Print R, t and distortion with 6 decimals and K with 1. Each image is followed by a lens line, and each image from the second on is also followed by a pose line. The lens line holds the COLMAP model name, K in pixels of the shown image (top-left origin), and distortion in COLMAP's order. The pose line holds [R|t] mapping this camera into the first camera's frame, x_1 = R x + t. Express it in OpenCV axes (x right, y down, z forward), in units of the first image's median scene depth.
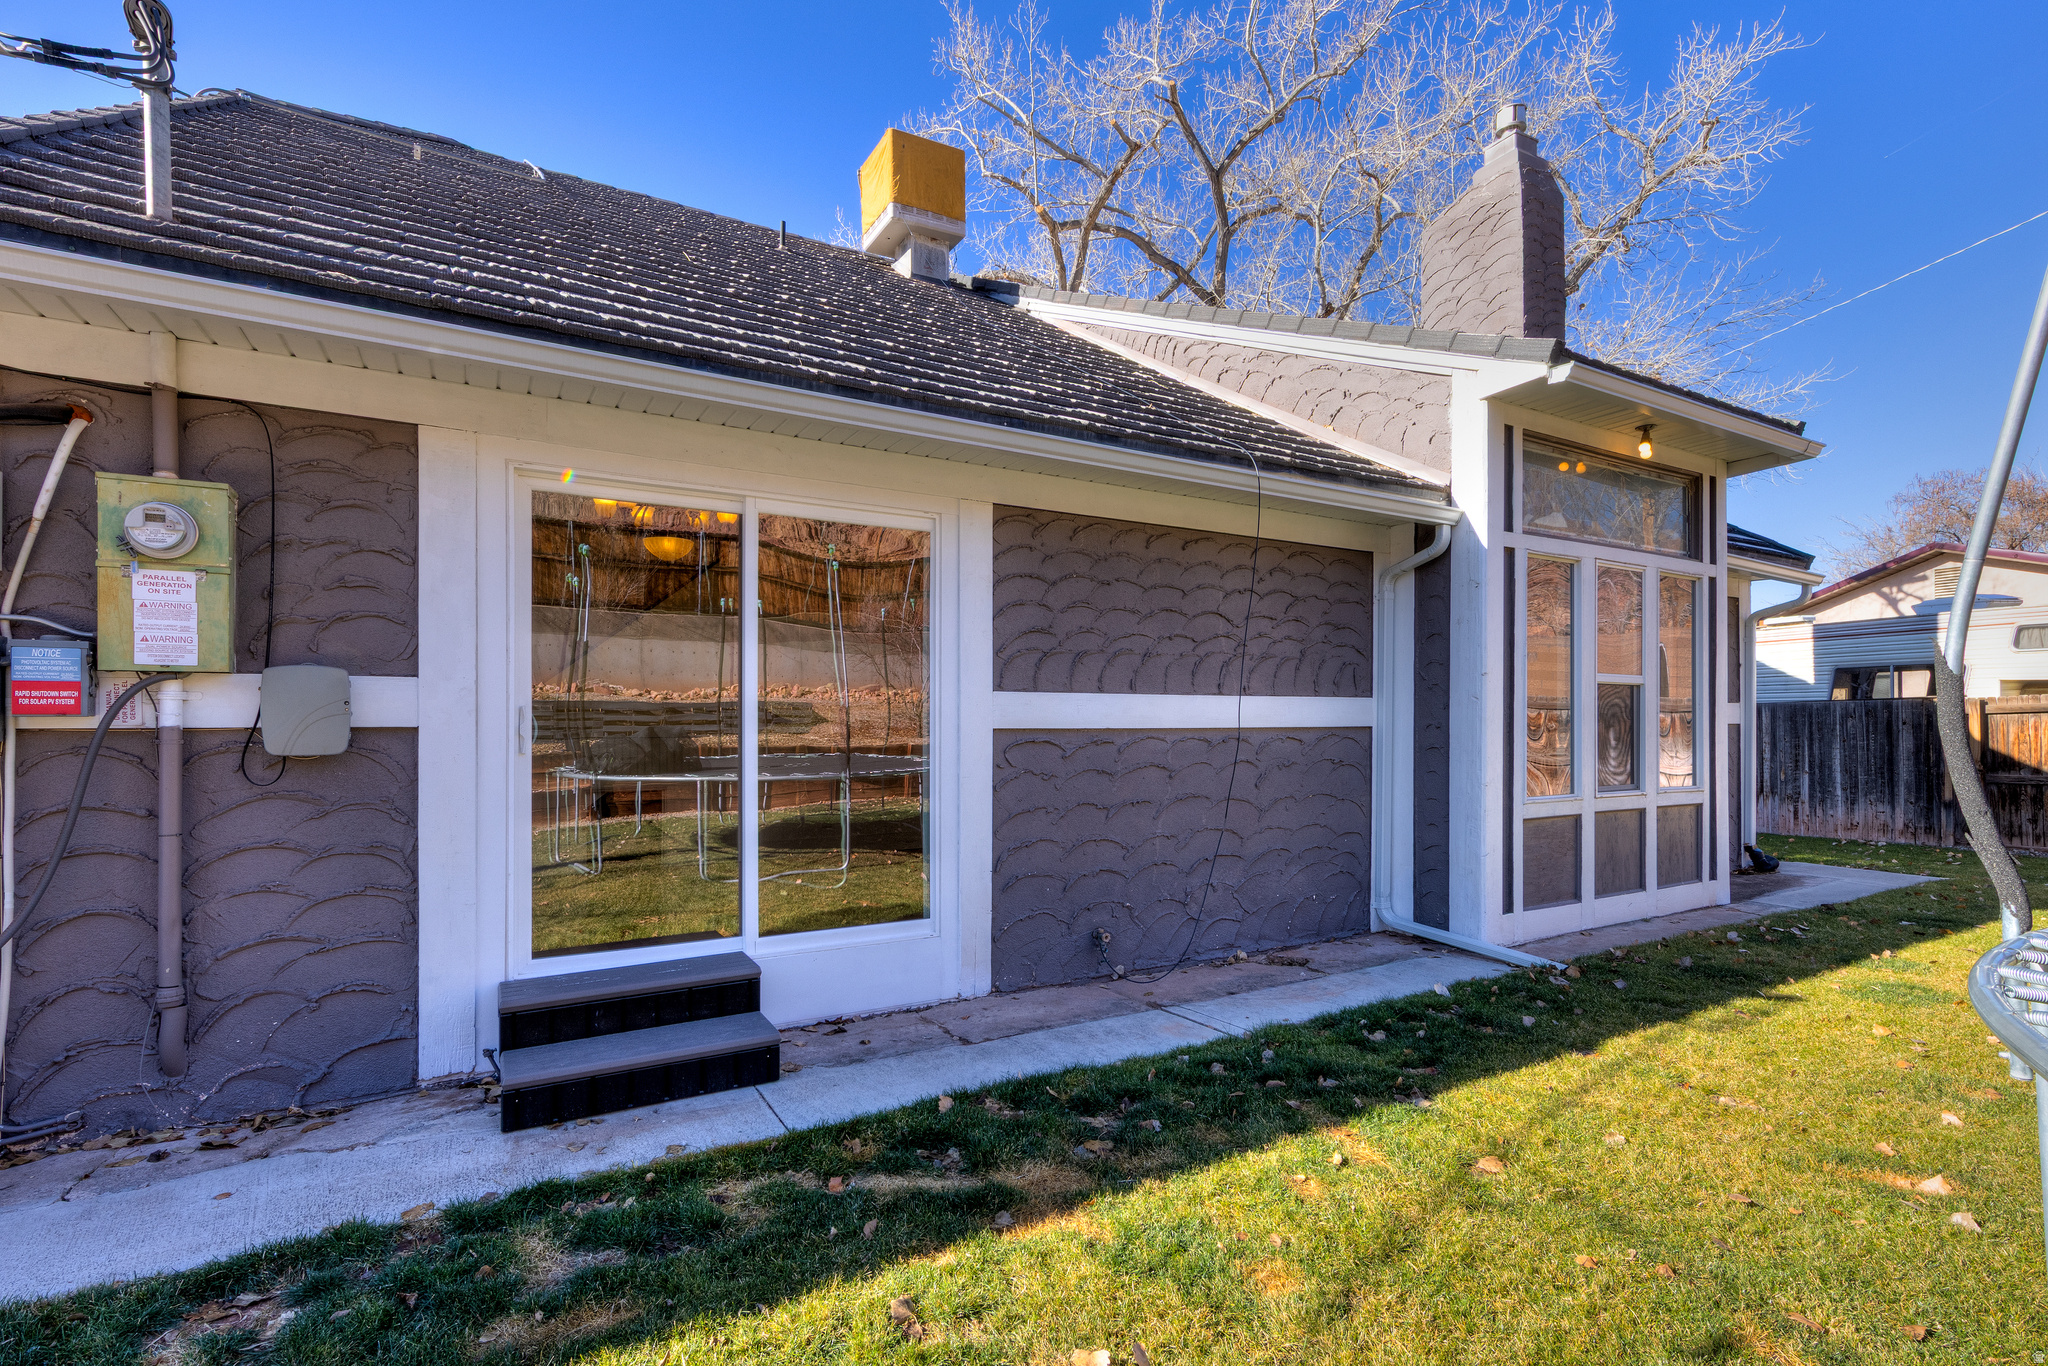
lens RADIAL K [[1061.8, 0, 1094.8], [0, 1061.8, 713.0], [0, 0, 1]] dist [0.011717, 0.000050]
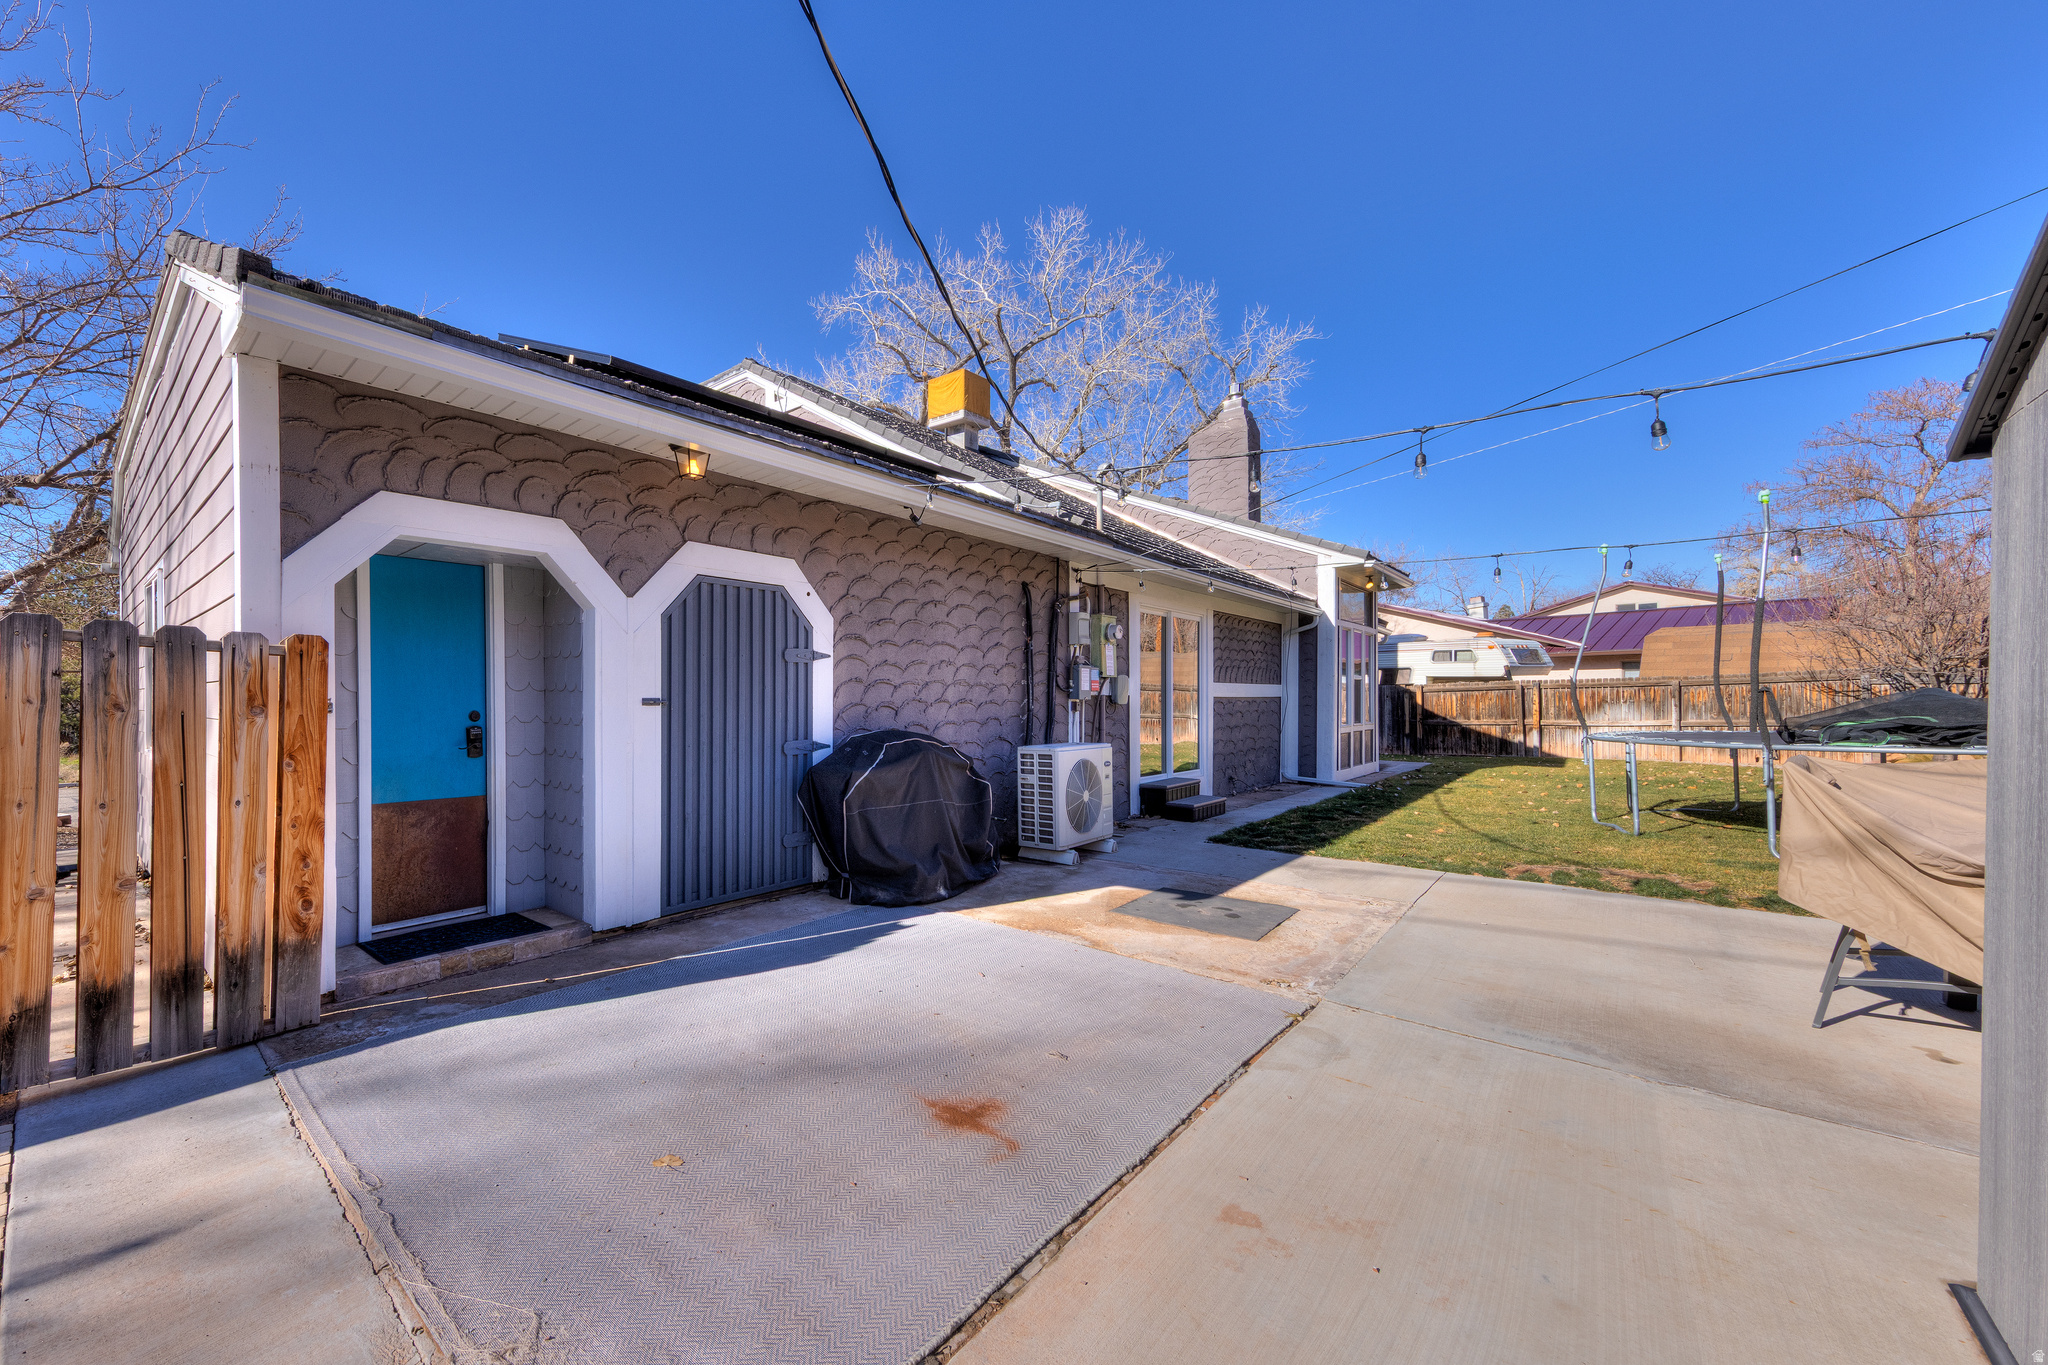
lens RADIAL K [[787.2, 0, 1027.9], [0, 787.2, 692.6], [0, 0, 1]] dist [0.001459, -0.000010]
pose [[0.950984, 0.001203, 0.309239, -0.892394], [-0.001742, 0.999997, 0.001467, 0.001397], [-0.309237, -0.001934, 0.950983, -0.551319]]
